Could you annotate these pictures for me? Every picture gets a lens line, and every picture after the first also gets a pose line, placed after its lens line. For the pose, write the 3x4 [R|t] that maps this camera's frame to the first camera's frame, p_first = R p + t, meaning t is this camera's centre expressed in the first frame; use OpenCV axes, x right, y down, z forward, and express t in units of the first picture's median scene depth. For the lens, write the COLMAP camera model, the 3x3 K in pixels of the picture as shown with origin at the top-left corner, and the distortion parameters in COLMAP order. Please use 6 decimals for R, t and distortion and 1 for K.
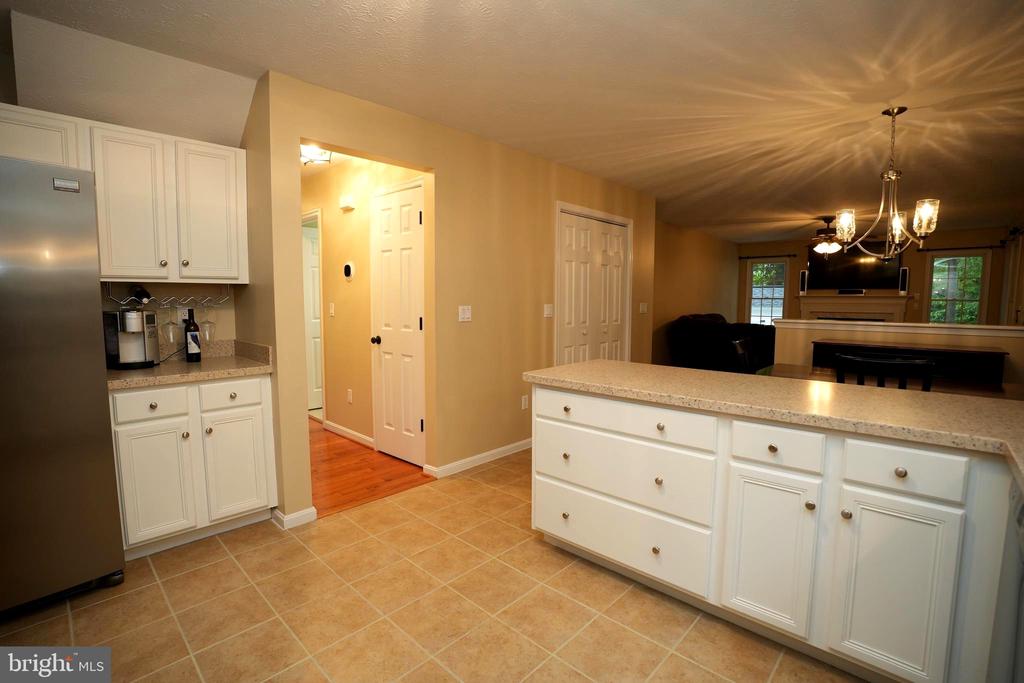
lens RADIAL K [[479.1, 0, 512.7], [0, 479.1, 343.4], [0, 0, 1]] dist [-0.033422, 0.000473]
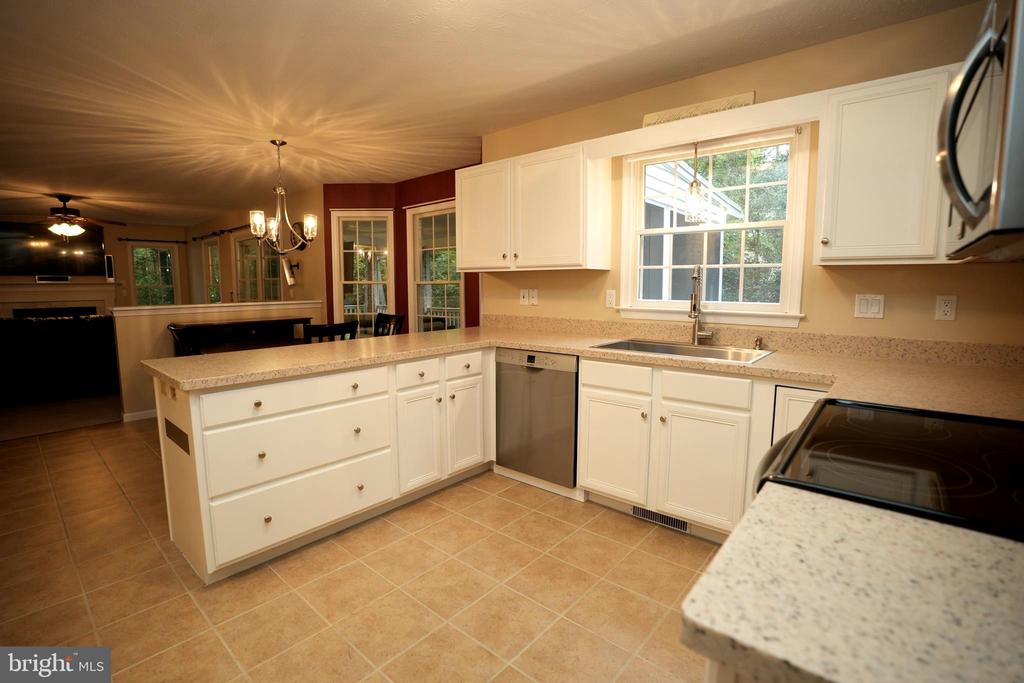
lens RADIAL K [[479.1, 0, 512.3], [0, 479.1, 343.4], [0, 0, 1]] dist [-0.033422, 0.000473]
pose [[-0.050121, -0.120855, 0.991404, -0.655817], [0.096323, 0.987439, 0.125241, -0.034710], [-0.994087, 0.101772, -0.037850, 0.455639]]
